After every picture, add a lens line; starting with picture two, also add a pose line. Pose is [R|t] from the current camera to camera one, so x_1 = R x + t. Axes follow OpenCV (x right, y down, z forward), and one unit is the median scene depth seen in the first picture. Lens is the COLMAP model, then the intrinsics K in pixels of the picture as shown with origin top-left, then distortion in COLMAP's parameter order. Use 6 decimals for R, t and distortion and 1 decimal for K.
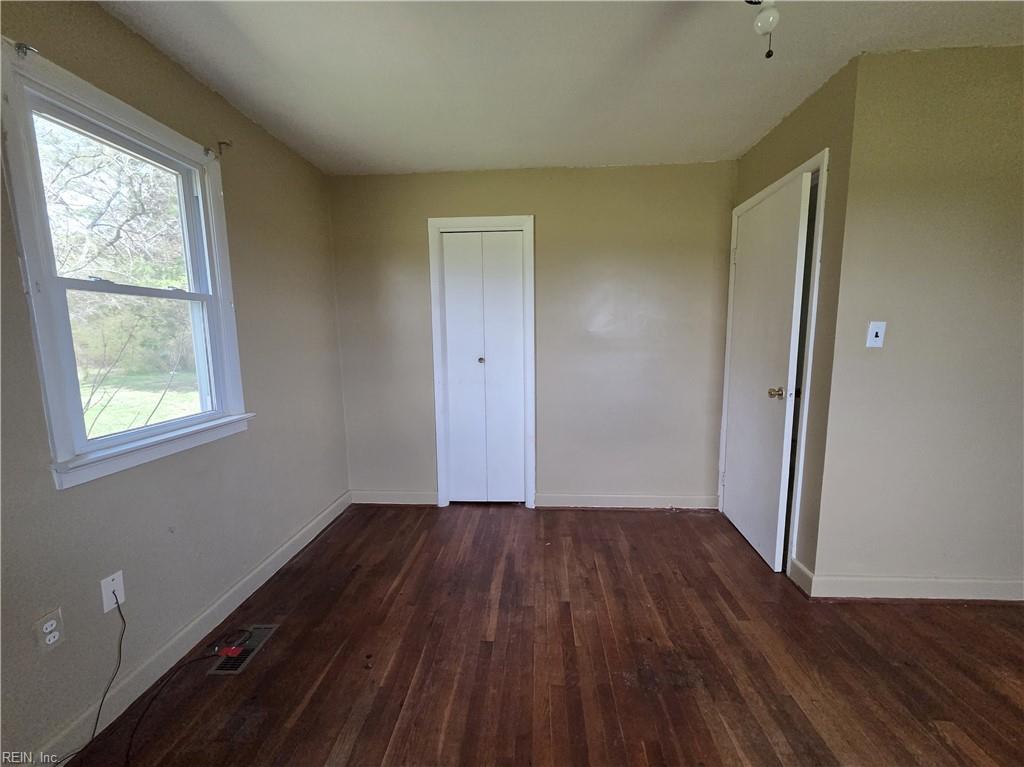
lens RADIAL K [[421.6, 0, 512.6], [0, 421.6, 388.6], [0, 0, 1]] dist [0.000310, 0.001573]
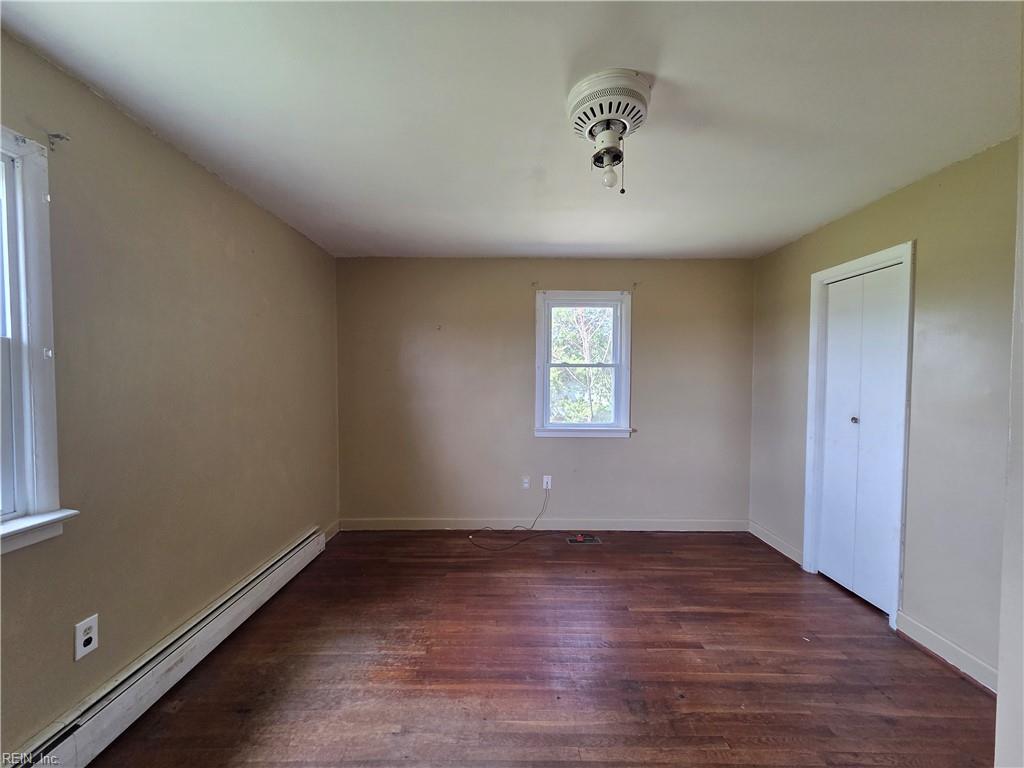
lens RADIAL K [[421.6, 0, 517.4], [0, 421.6, 377.3], [0, 0, 1]] dist [0.000310, 0.001573]
pose [[0.075874, 0.013223, -0.997030, 1.086772], [-0.134323, 0.990933, 0.002920, -0.094339], [0.988029, 0.133703, 0.076962, 0.361834]]
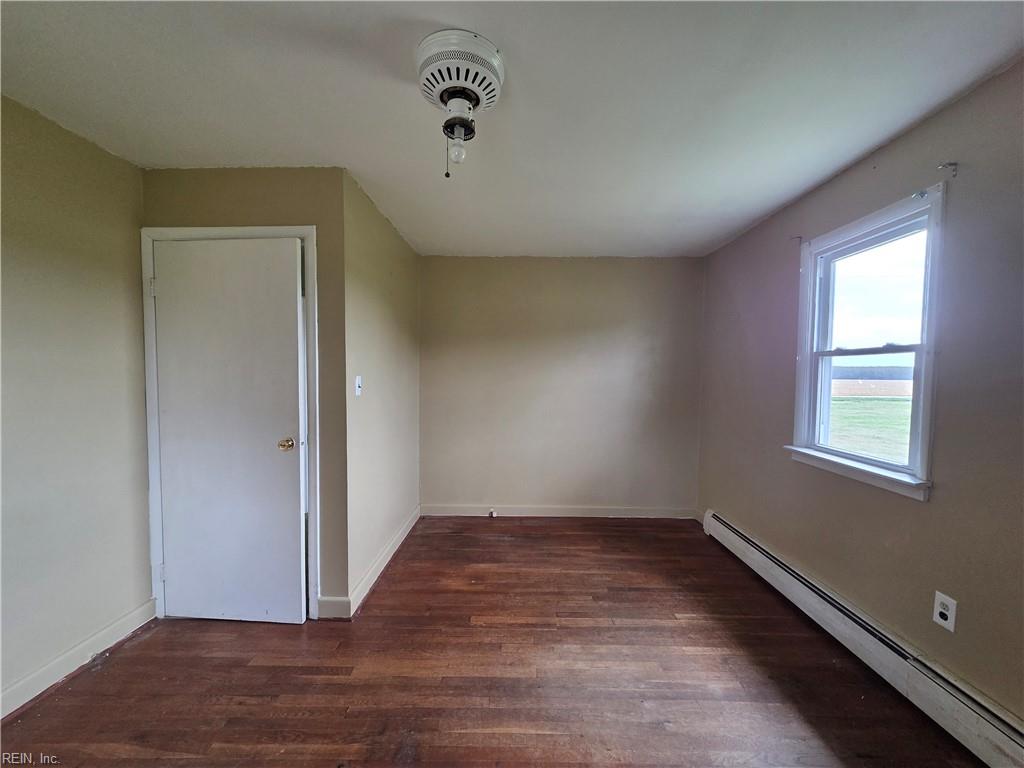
lens RADIAL K [[421.6, 0, 504.6], [0, 421.6, 389.4], [0, 0, 1]] dist [0.000310, 0.001573]
pose [[-0.030435, -0.021755, 0.999300, -0.398050], [0.123883, 0.991973, 0.025368, -0.083417], [-0.991830, 0.124568, -0.027496, 0.524554]]
